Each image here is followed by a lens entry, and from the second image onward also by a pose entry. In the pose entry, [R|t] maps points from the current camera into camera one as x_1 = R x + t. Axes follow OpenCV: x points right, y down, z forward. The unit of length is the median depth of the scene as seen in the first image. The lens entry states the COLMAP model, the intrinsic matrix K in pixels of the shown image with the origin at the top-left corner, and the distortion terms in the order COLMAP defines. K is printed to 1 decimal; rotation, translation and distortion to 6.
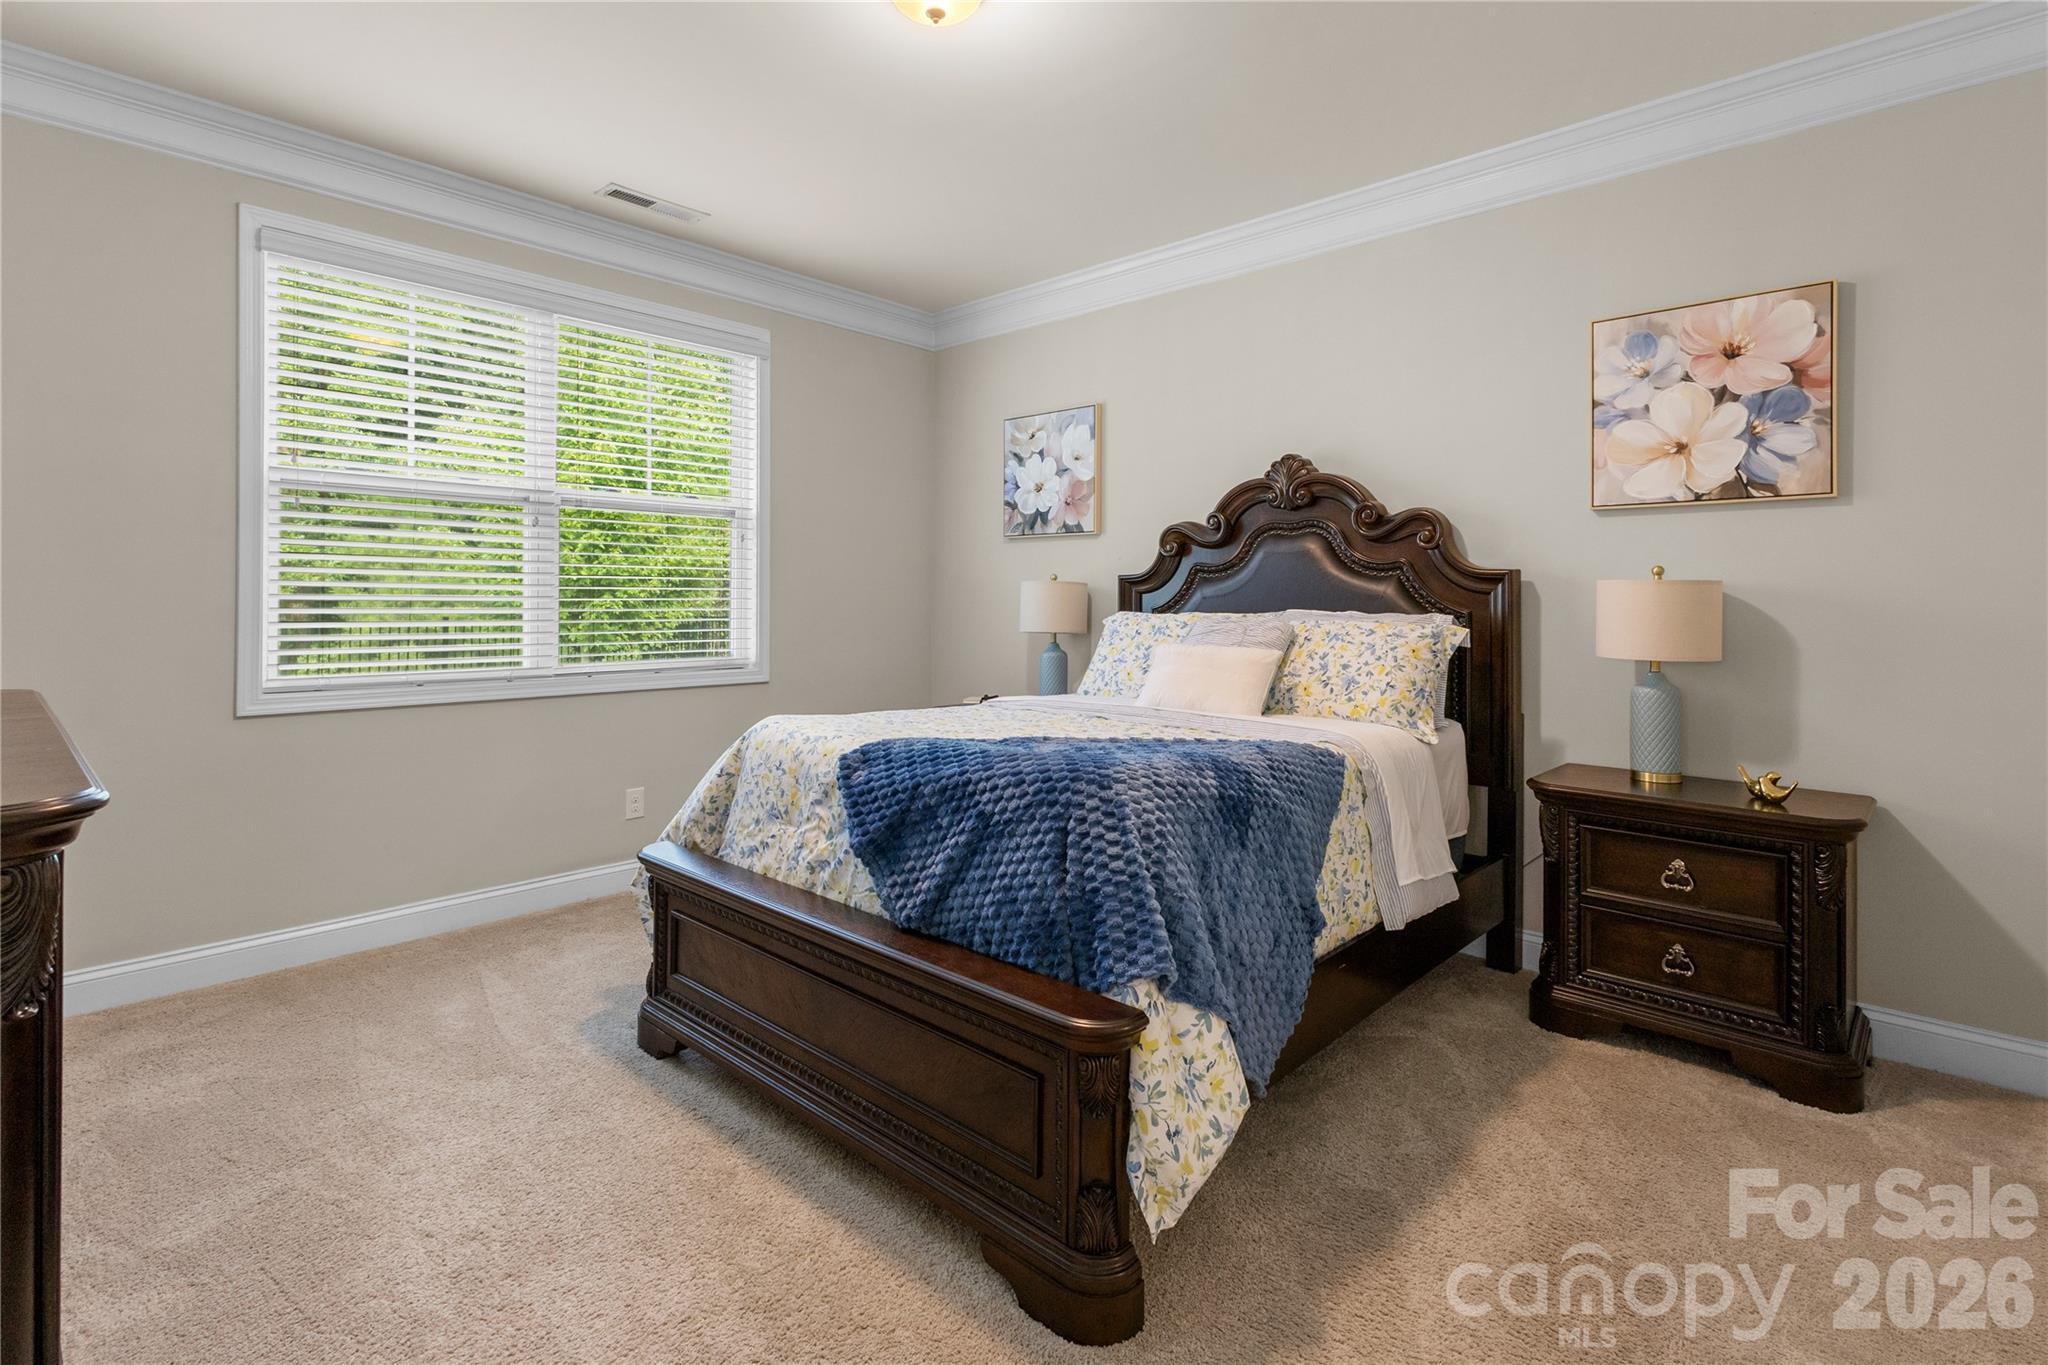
lens RADIAL K [[961.2, 0, 1058.0], [0, 961.2, 608.4], [0, 0, 1]] dist [0.012181, 0.000044]
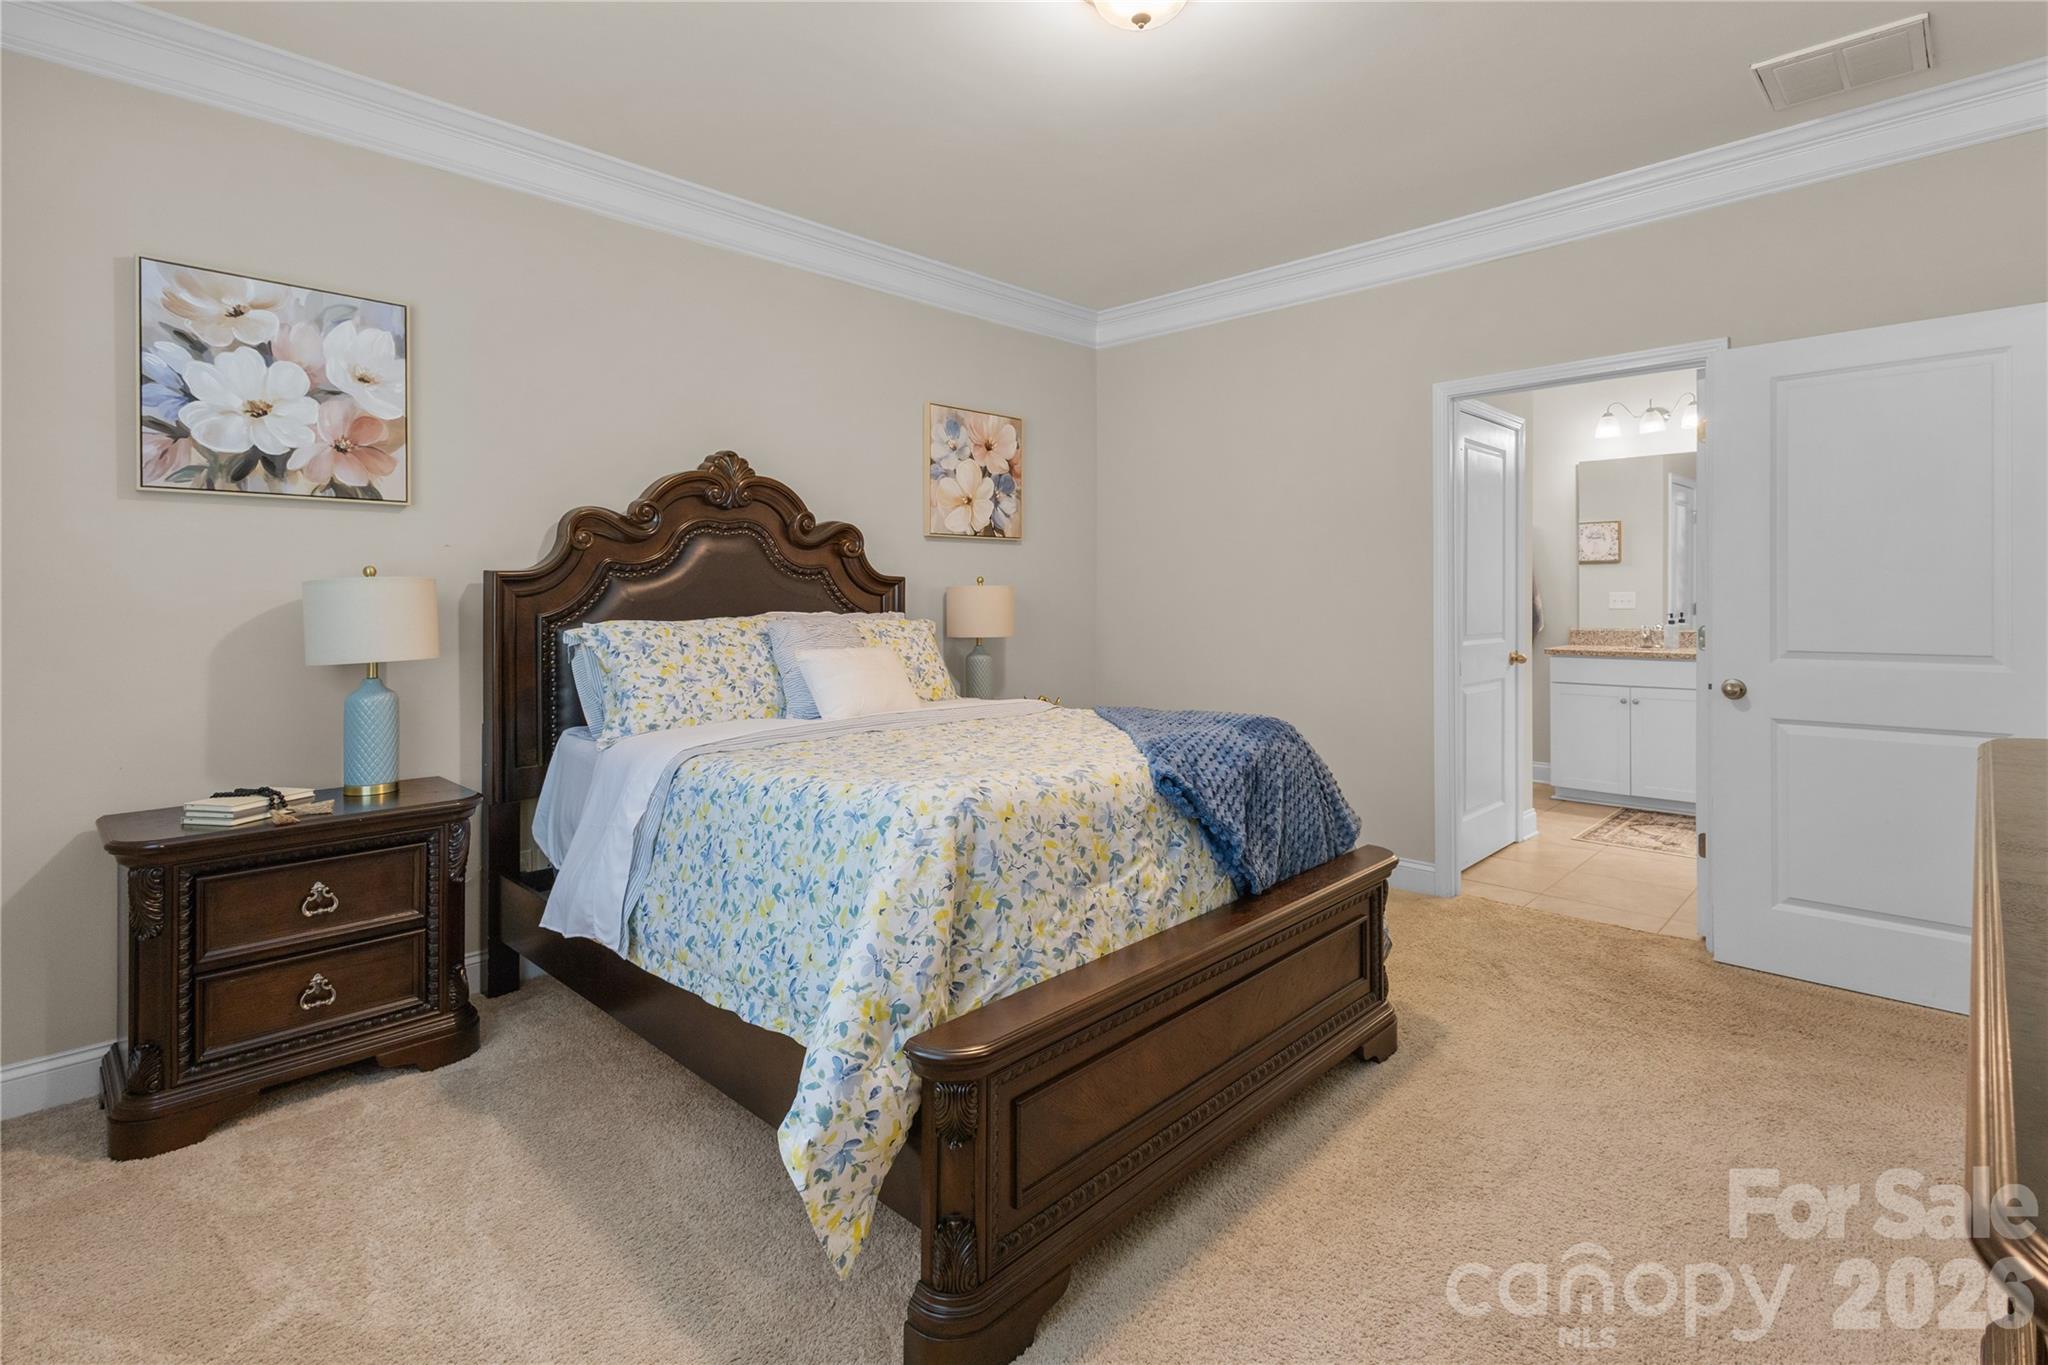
lens RADIAL K [[961.2, 0, 1053.7], [0, 961.2, 588.1], [0, 0, 1]] dist [0.012181, 0.000044]
pose [[0.034181, 0.005001, 0.999403, -0.735319], [0.018978, 0.999804, -0.005652, -0.013178], [-0.999235, 0.019160, 0.034079, 0.678340]]
